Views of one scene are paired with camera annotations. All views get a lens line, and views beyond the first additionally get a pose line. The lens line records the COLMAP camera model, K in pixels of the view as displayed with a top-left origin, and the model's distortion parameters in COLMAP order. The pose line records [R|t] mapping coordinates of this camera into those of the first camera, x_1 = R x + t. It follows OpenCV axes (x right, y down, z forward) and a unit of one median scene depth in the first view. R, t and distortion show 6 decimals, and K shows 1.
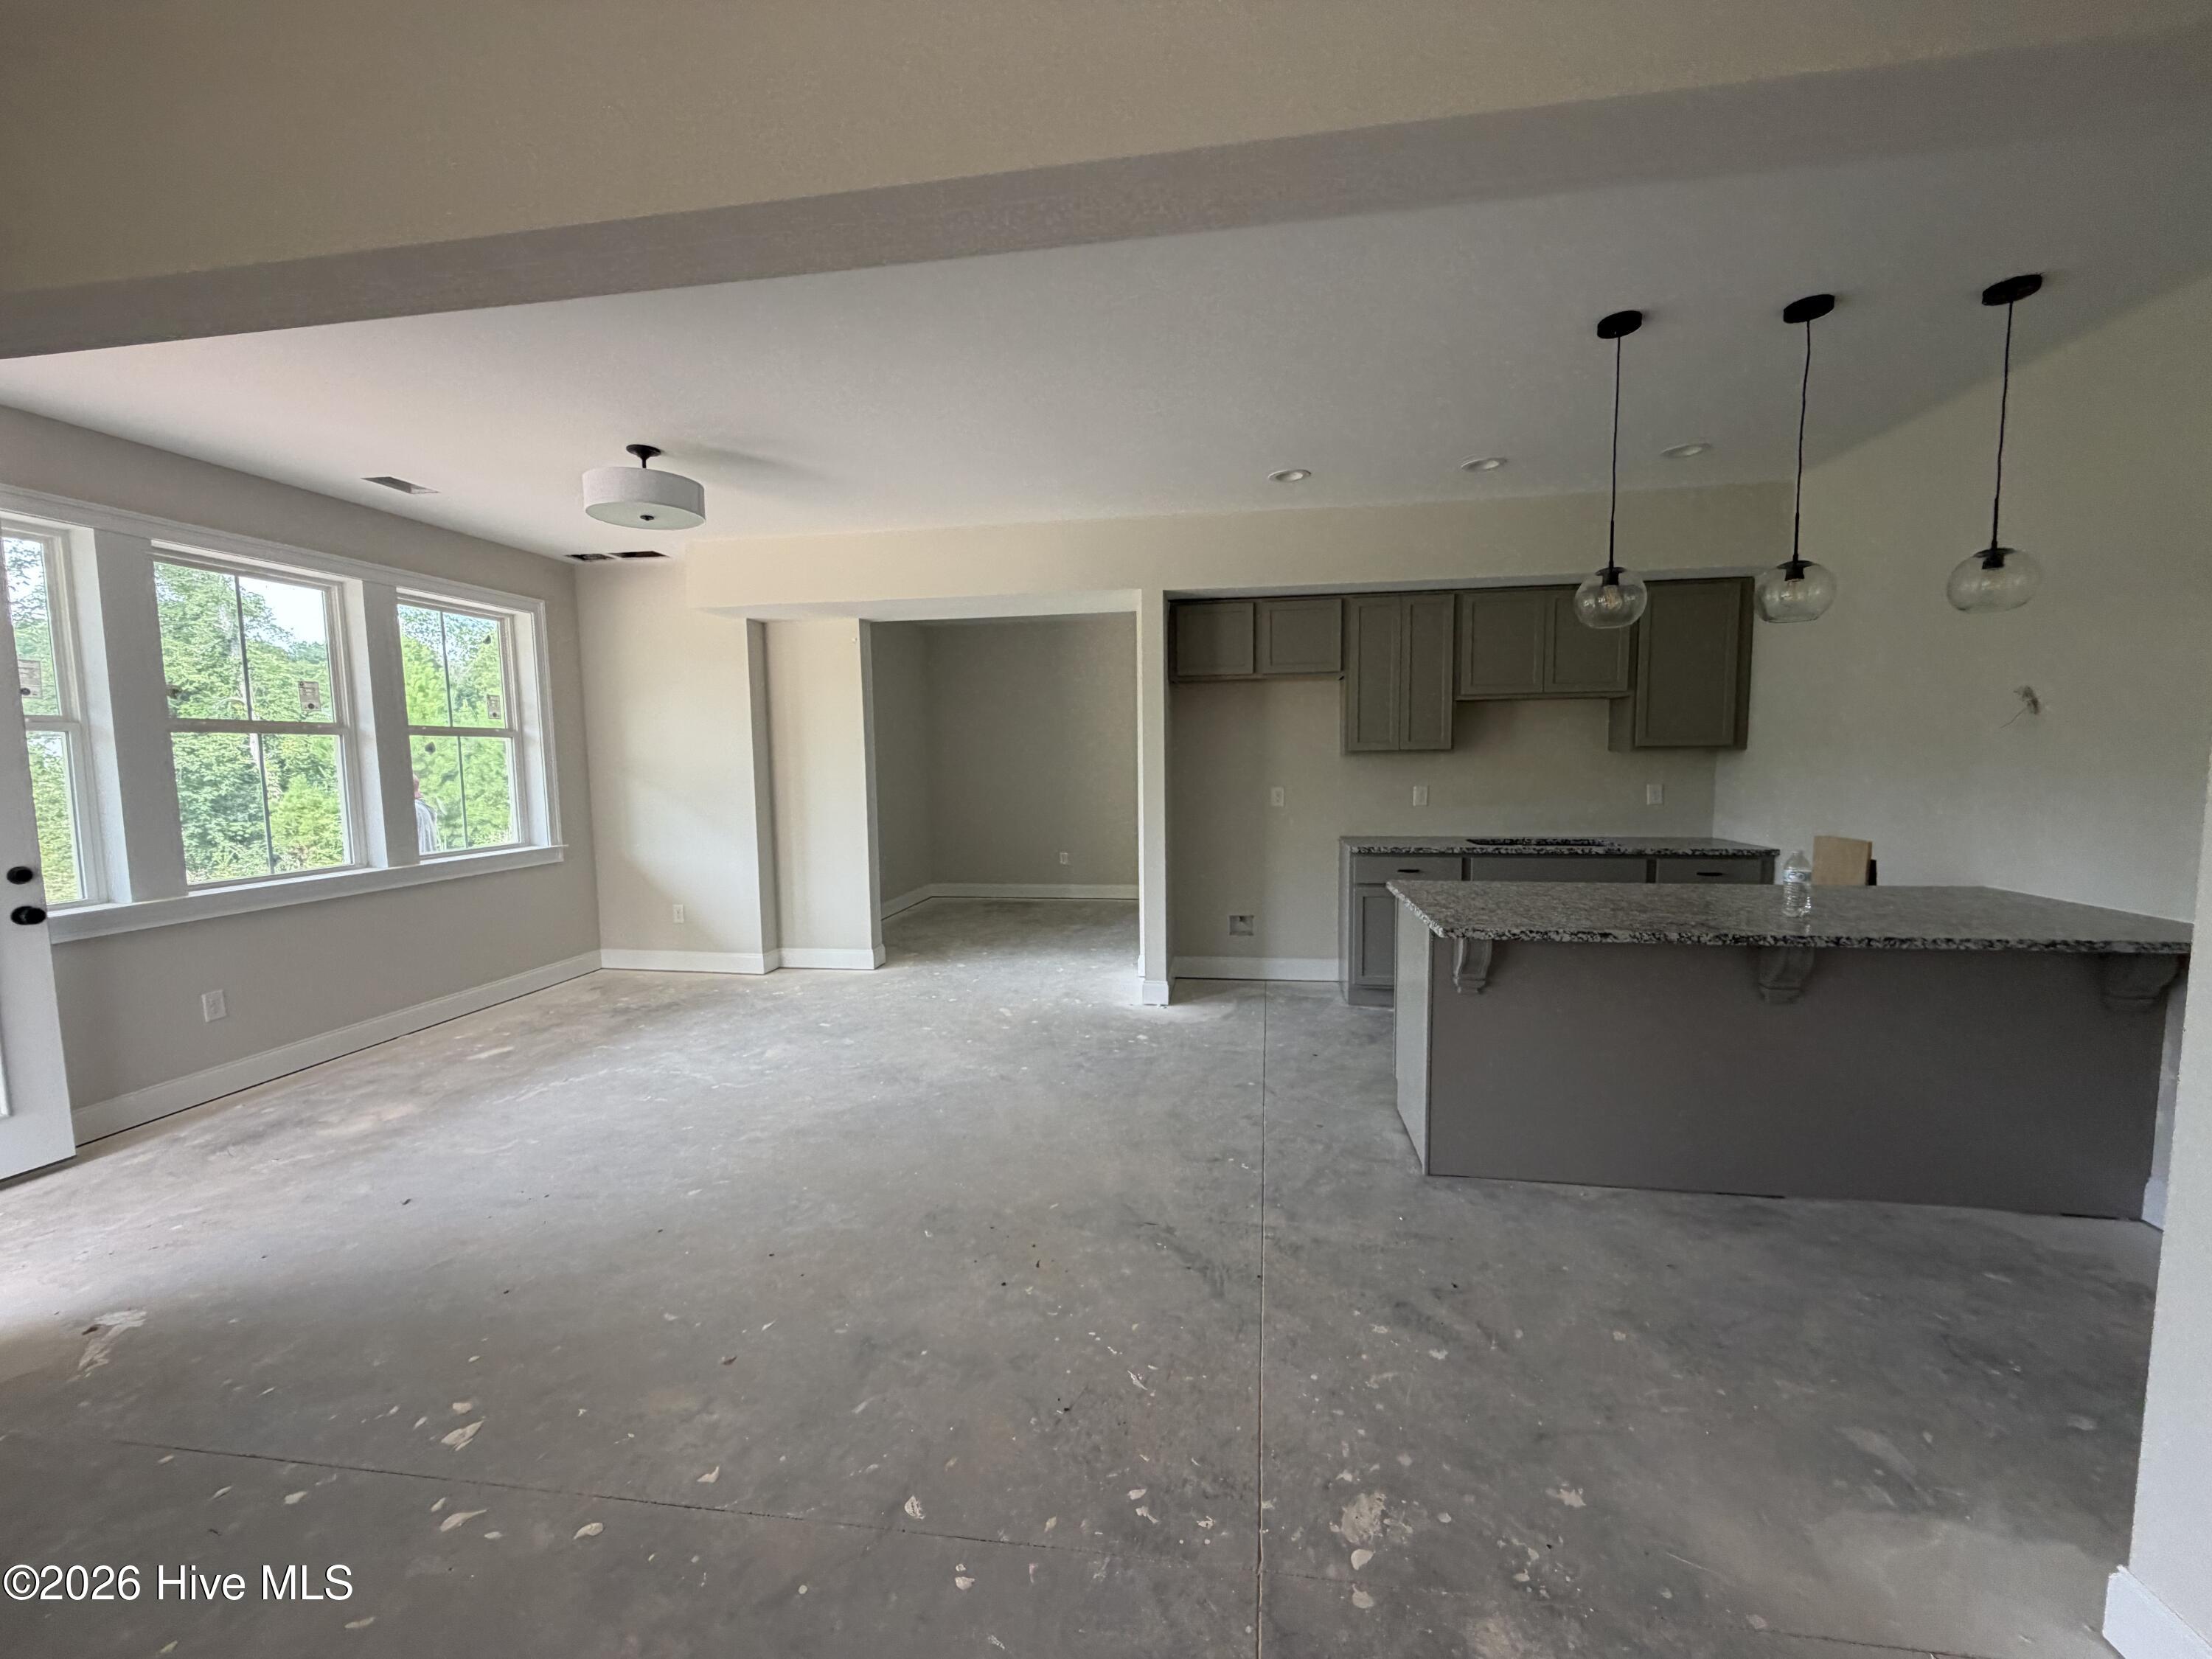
lens RADIAL K [[876.0, 0, 1101.3], [0, 876.0, 821.3], [0, 0, 1]] dist [0.009623, -0.000090]
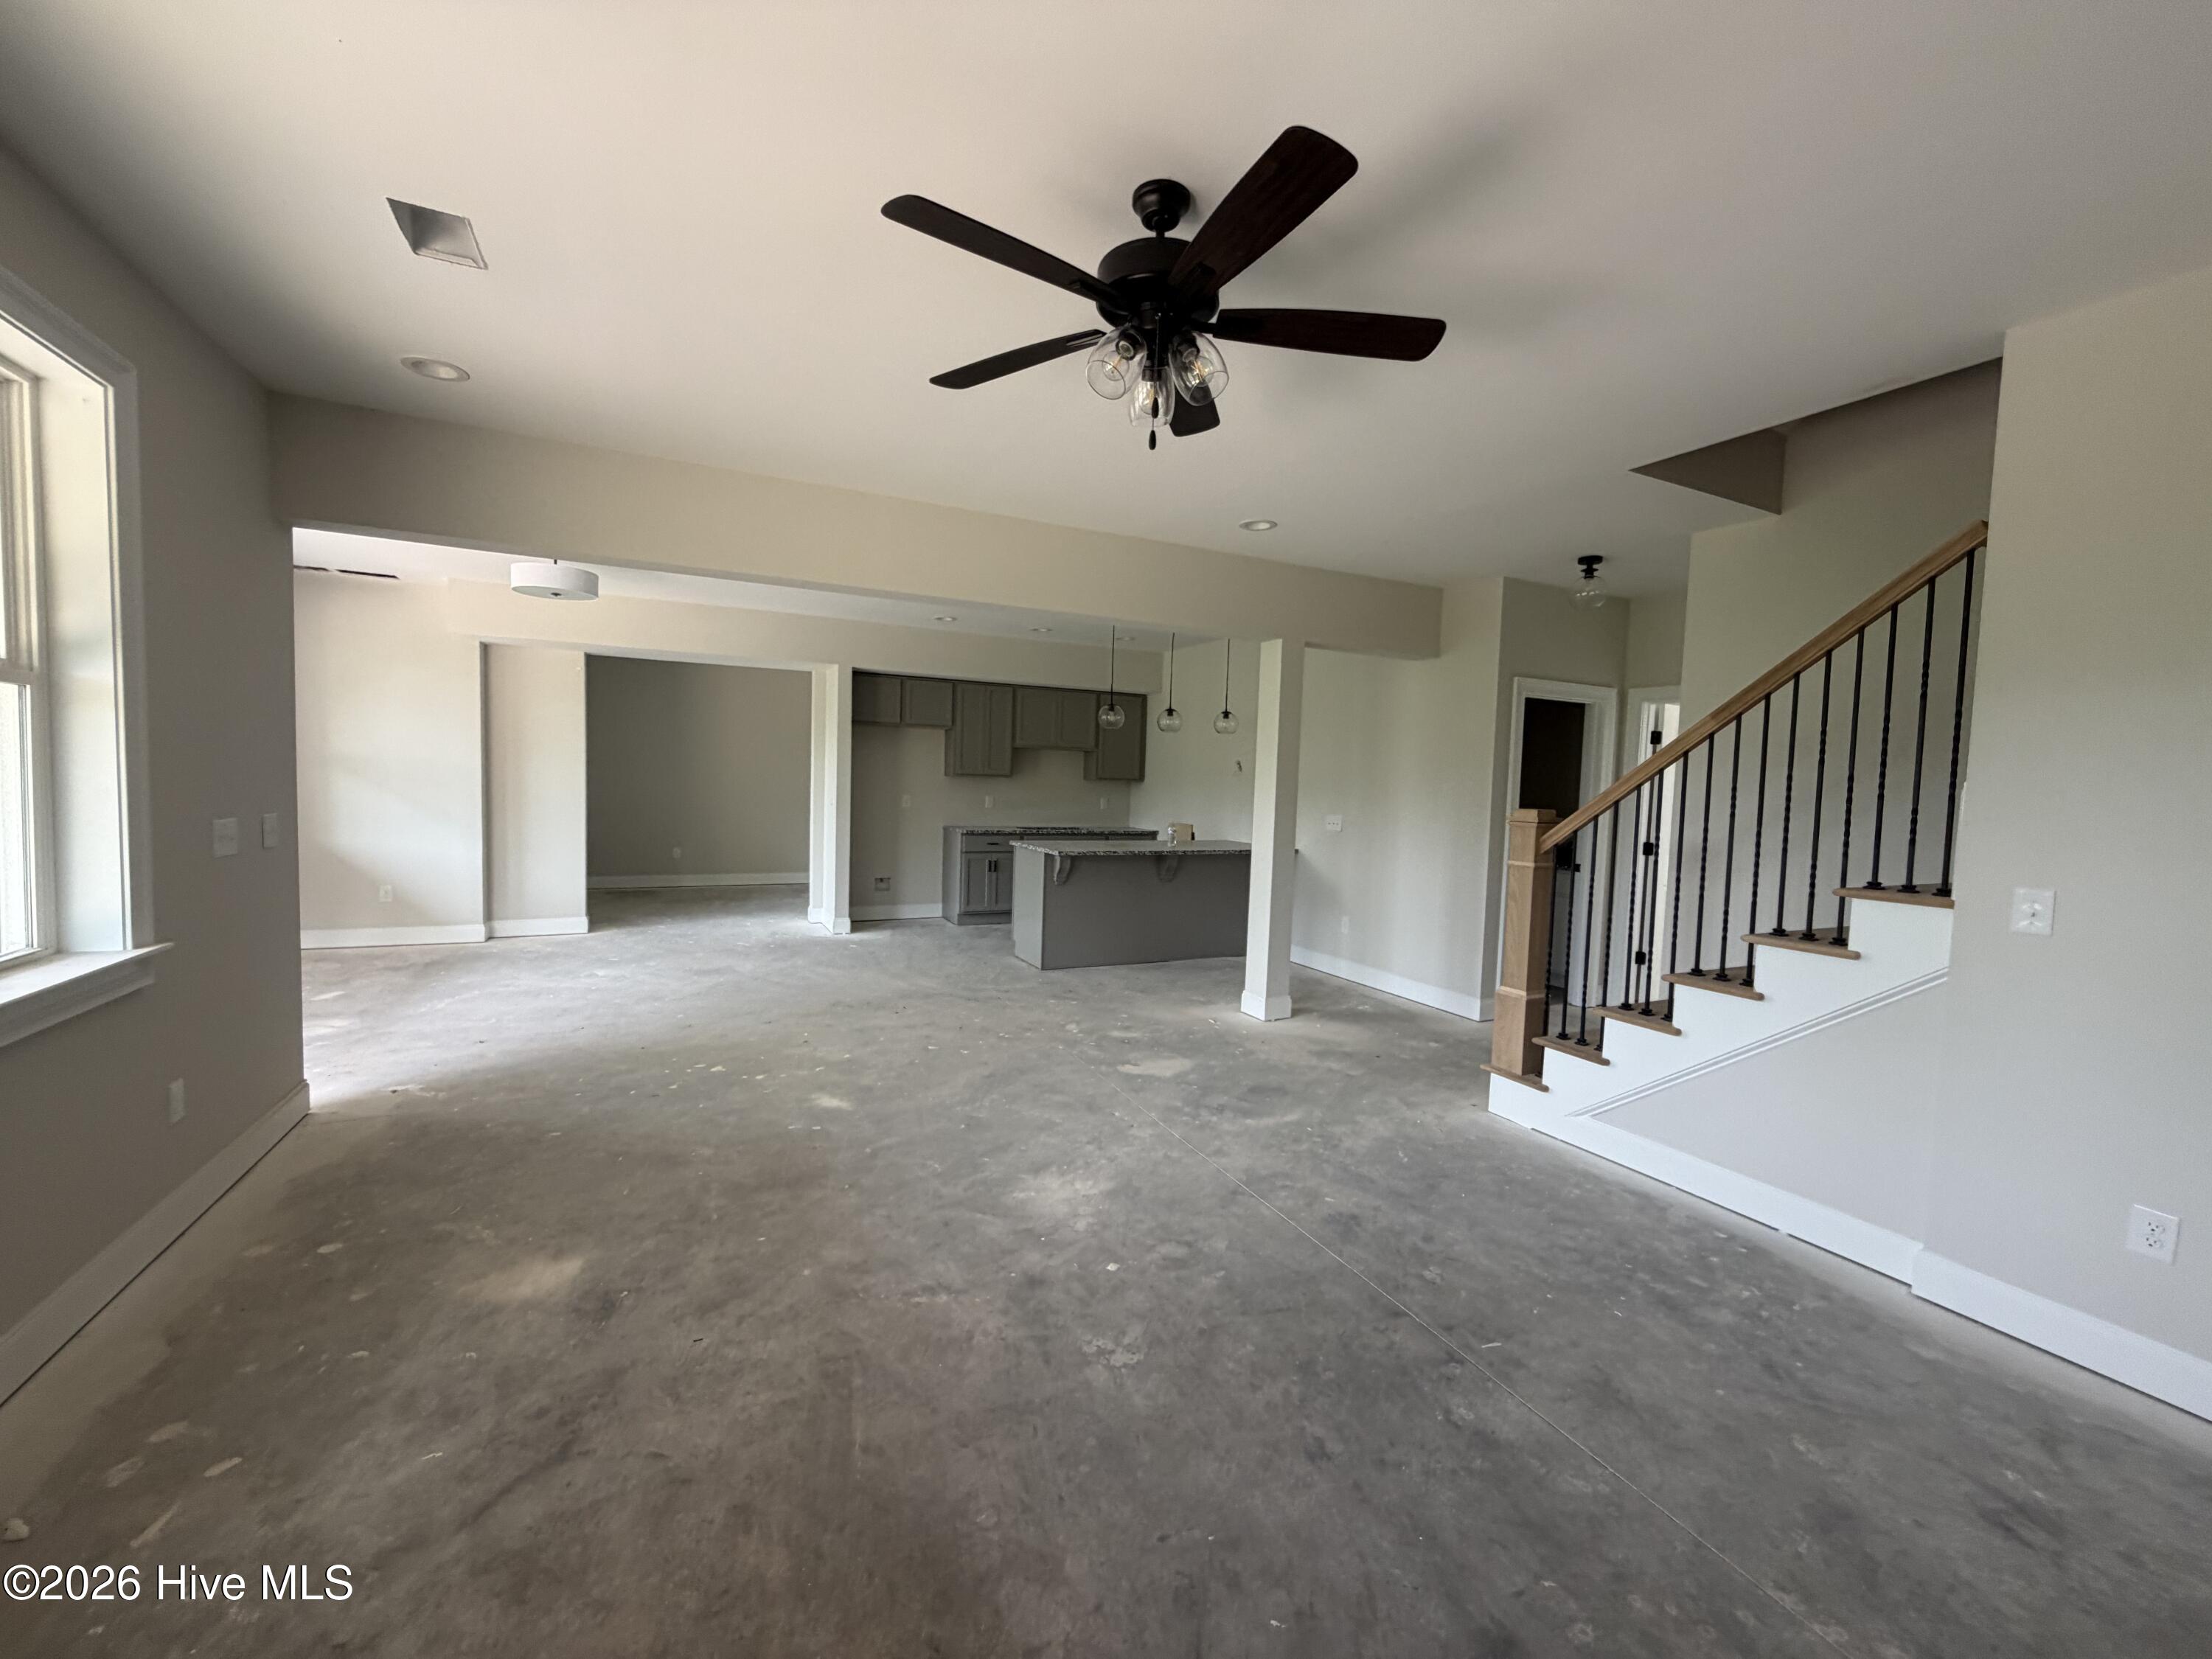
lens RADIAL K [[876.0, 0, 1101.3], [0, 876.0, 821.3], [0, 0, 1]] dist [0.009623, -0.000090]
pose [[0.814908, 0.009729, 0.579509, -0.448948], [0.002409, 0.999794, -0.020173, 0.043796], [-0.579586, 0.017835, 0.814716, -0.502953]]
